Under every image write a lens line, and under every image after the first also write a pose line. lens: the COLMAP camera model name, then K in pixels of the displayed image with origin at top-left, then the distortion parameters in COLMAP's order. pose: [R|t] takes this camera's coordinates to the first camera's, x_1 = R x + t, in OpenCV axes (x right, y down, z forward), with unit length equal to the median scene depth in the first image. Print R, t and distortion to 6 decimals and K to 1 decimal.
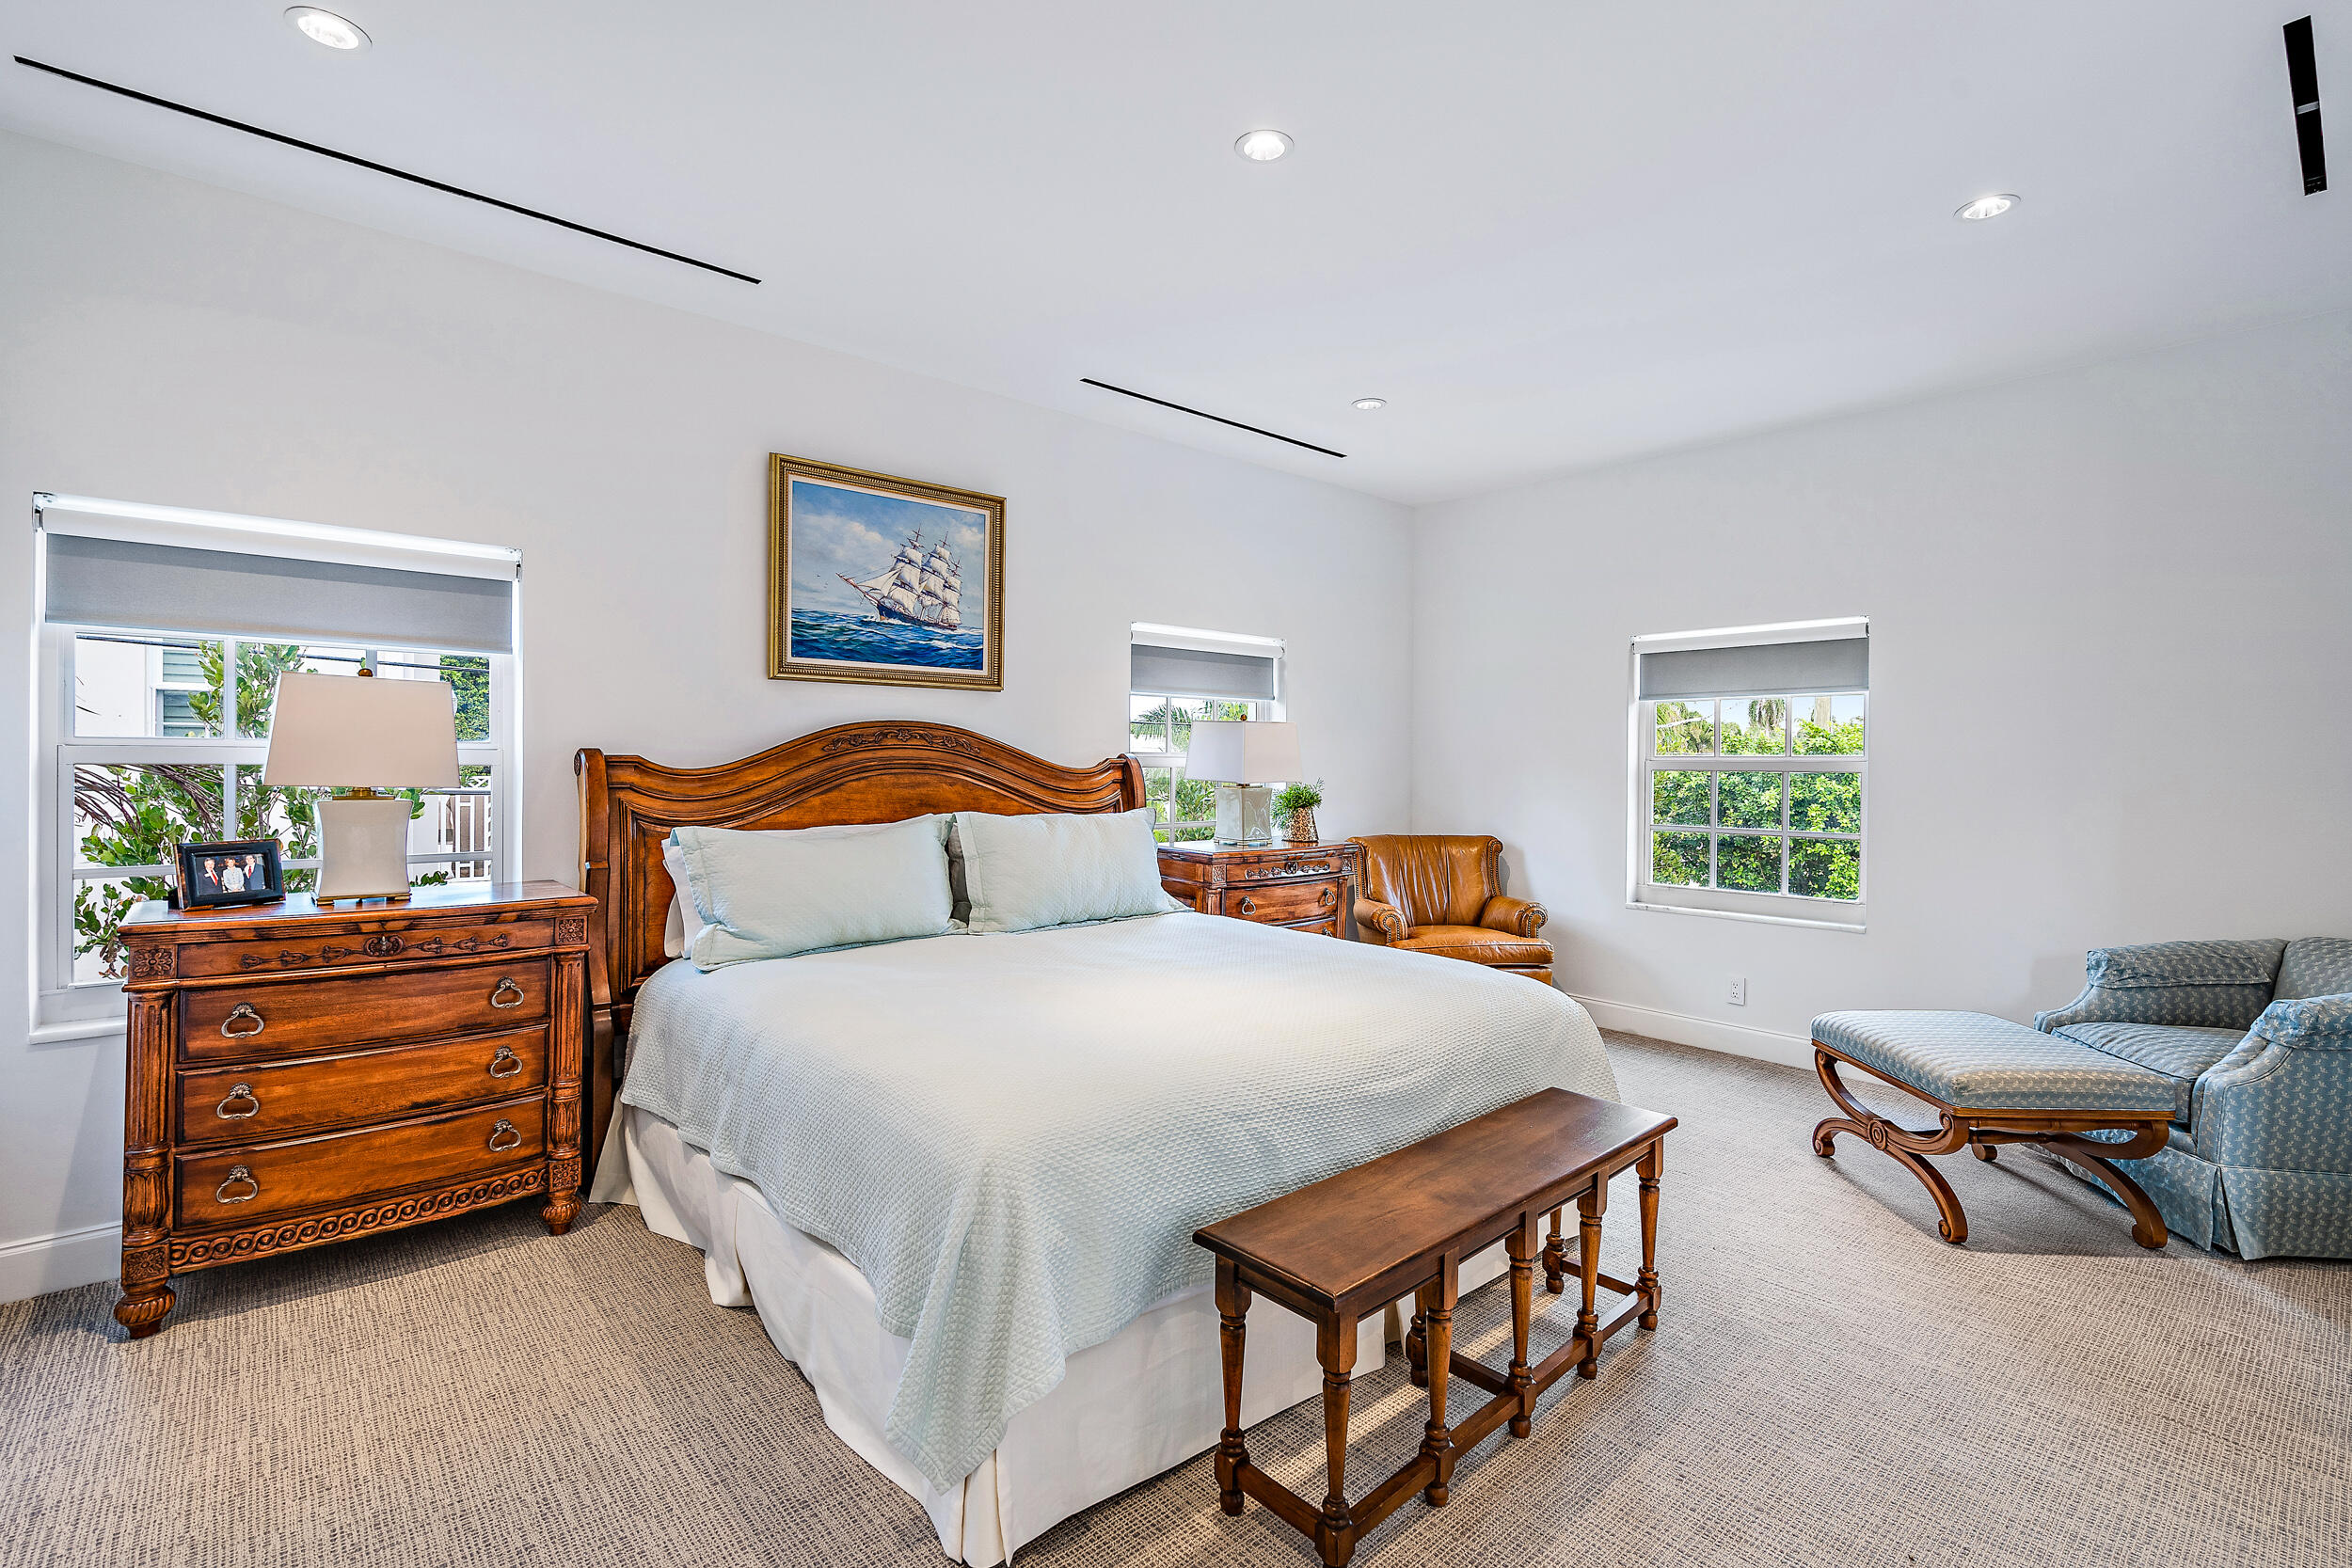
lens RADIAL K [[1072.6, 0, 1176.0], [0, 1072.6, 784.0], [0, 0, 1]] dist [-0.000599, -0.000378]
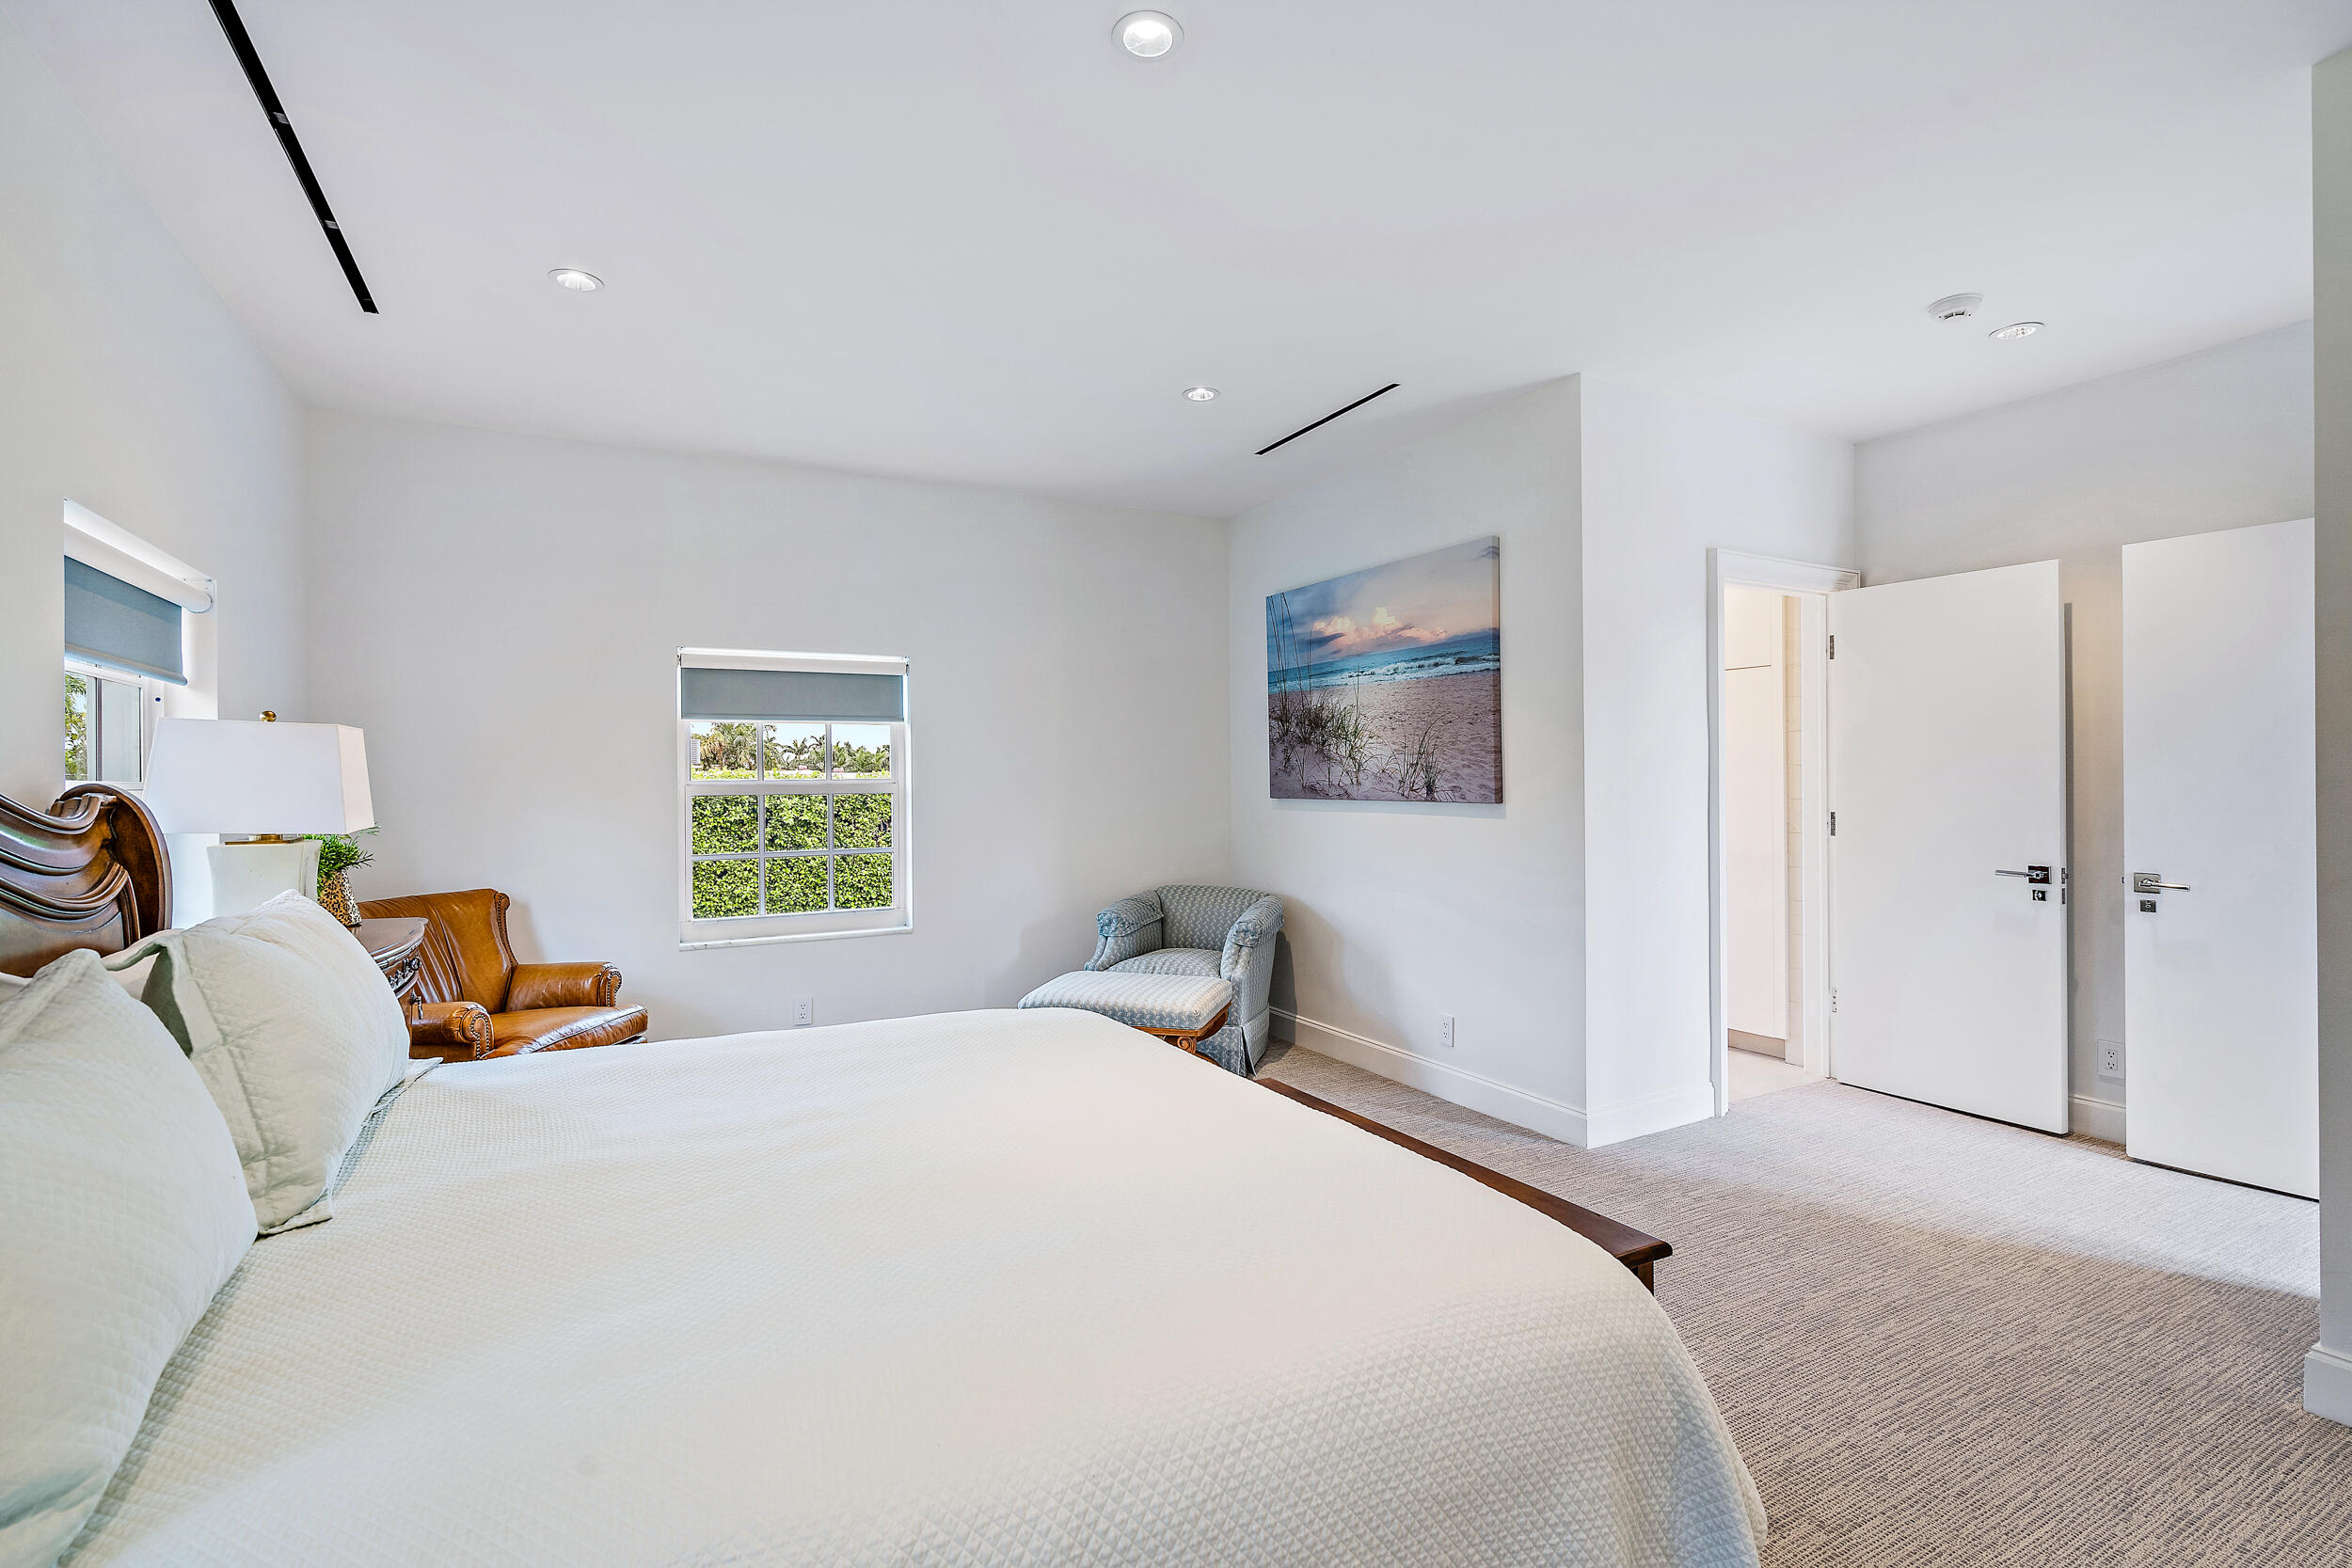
lens RADIAL K [[1049.4, 0, 1173.7], [0, 1049.4, 789.1], [0, 0, 1]] dist [-0.000765, 0.000023]
pose [[0.226597, -0.010551, 0.973931, -0.356963], [0.031231, 0.999506, 0.003562, -0.009875], [-0.973488, 0.029609, 0.226815, 0.422791]]
